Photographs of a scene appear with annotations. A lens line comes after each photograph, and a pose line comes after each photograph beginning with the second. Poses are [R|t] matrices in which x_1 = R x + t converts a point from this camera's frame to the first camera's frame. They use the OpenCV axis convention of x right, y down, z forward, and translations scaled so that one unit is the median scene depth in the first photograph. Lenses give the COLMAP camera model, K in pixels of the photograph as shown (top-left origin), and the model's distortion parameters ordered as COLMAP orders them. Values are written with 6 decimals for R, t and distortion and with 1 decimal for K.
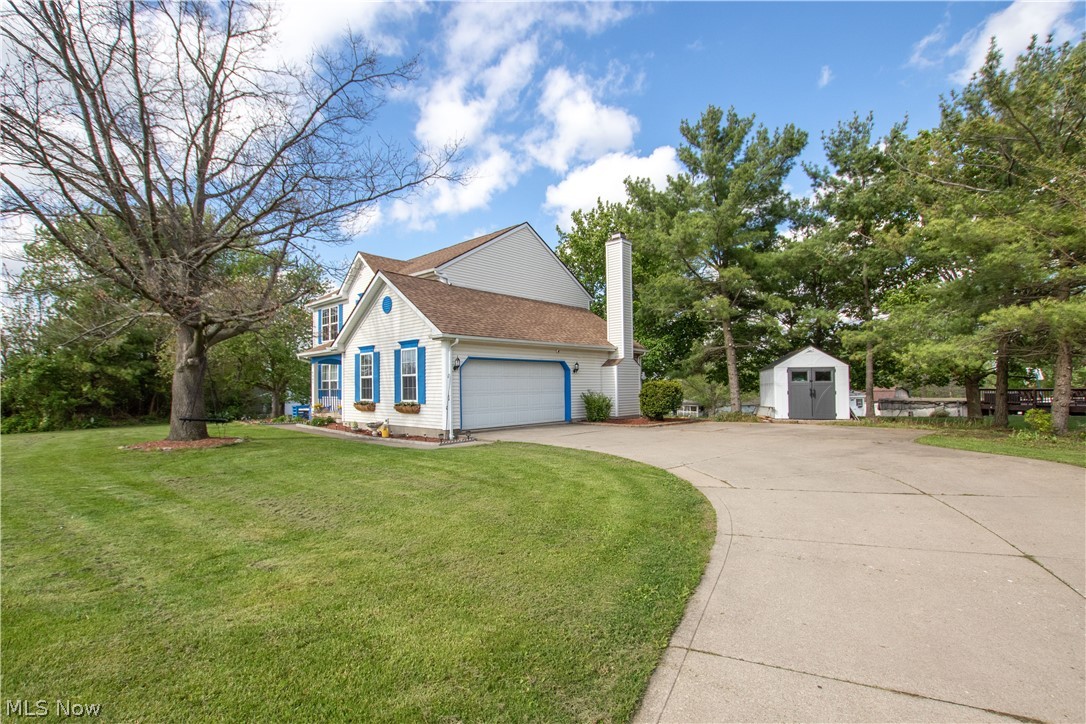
lens RADIAL K [[513.8, 0, 545.1], [0, 513.8, 362.0], [0, 0, 1]] dist [-0.001932, -0.000261]
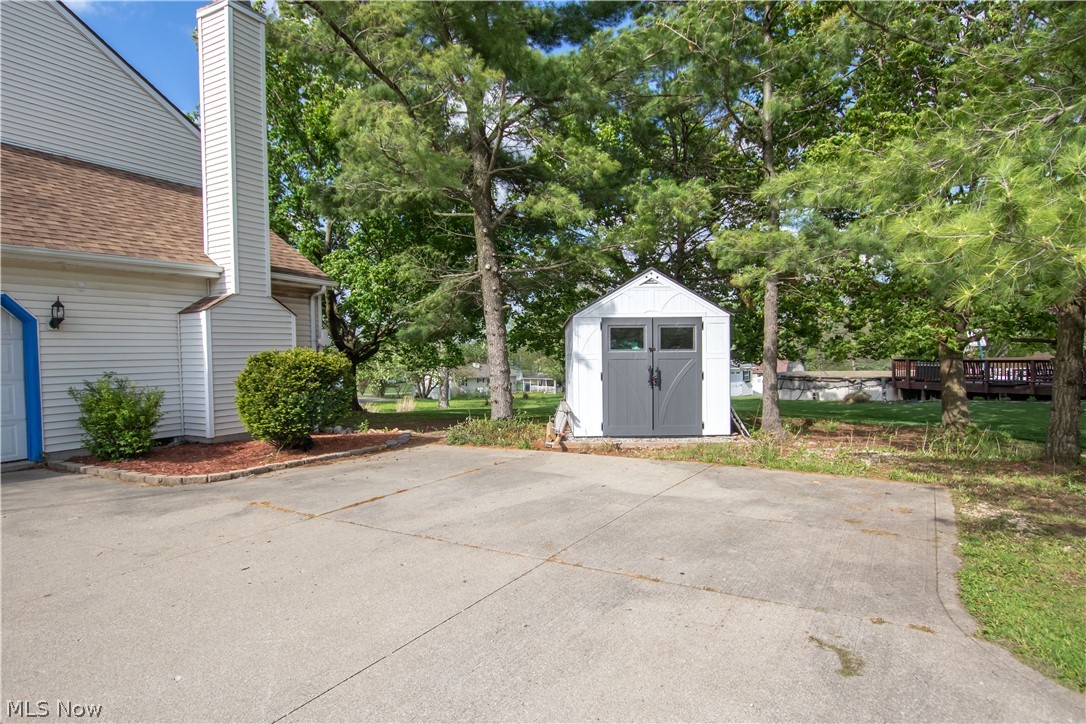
lens RADIAL K [[601.8, 0, 541.5], [0, 601.8, 364.1], [0, 0, 1]] dist [0.004429, 0.000389]
pose [[0.975623, -0.008241, 0.219298, 0.301477], [-0.006311, 0.997828, 0.065572, 0.015579], [-0.219362, -0.065358, 0.973452, 0.499719]]
